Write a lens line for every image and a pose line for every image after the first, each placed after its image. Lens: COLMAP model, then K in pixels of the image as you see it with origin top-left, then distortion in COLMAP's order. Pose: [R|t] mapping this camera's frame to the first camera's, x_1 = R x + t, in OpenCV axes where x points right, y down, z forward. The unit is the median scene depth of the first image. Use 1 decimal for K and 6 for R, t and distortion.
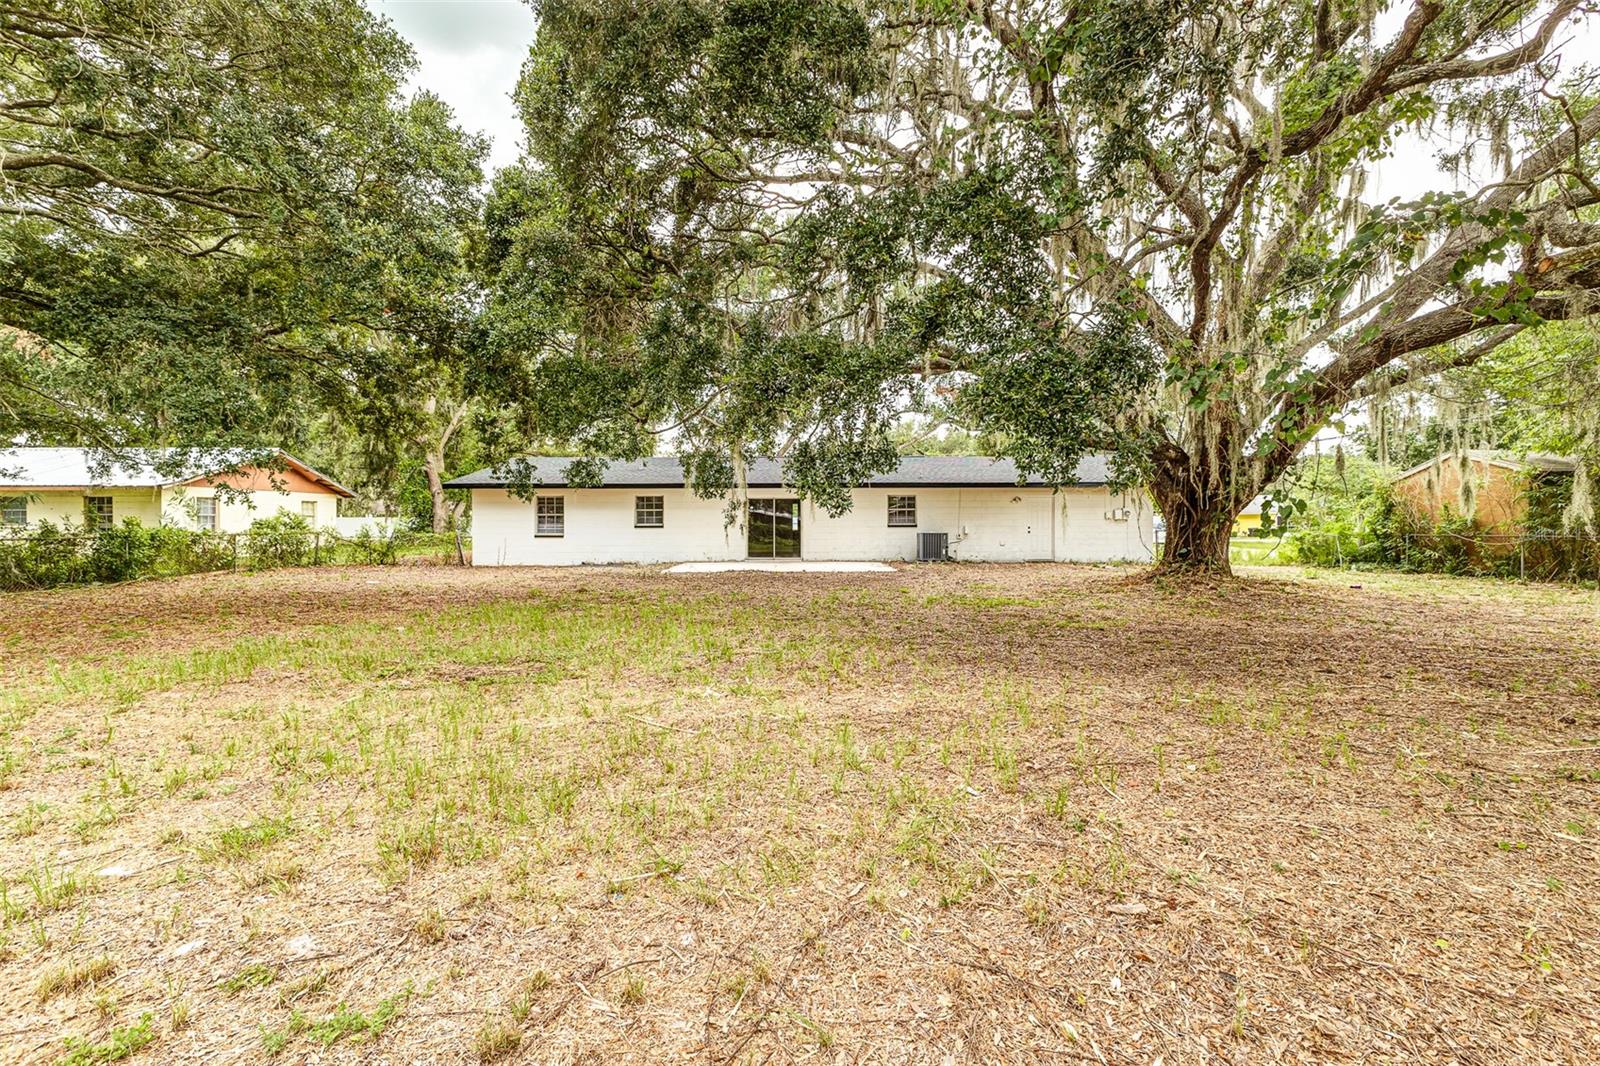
lens RADIAL K [[700.6, 0, 800.5], [0, 700.6, 524.6], [0, 0, 1]] dist [0.017635, -0.006585]
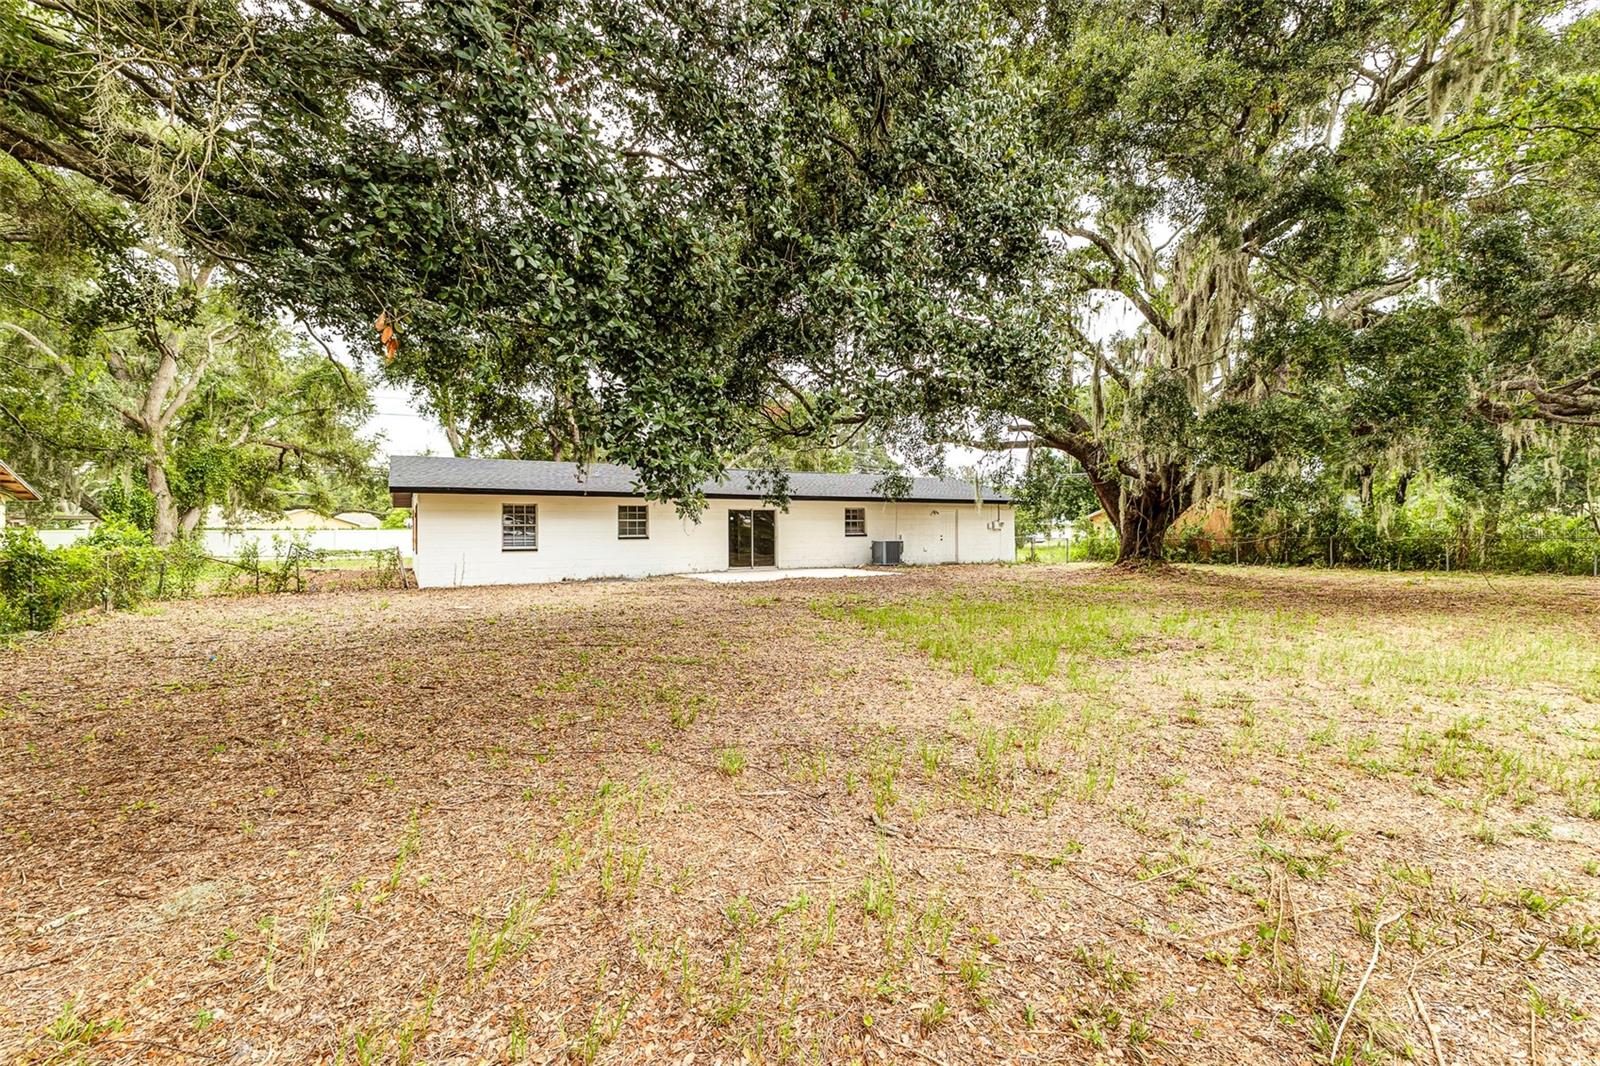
lens RADIAL K [[709.8, 0, 798.7], [0, 709.8, 533.3], [0, 0, 1]] dist [0.012130, -0.000084]
pose [[0.849202, -0.005071, 0.528044, -0.540195], [0.007110, 0.999973, -0.001831, -0.000001], [-0.528021, 0.005309, 0.849215, 0.068839]]
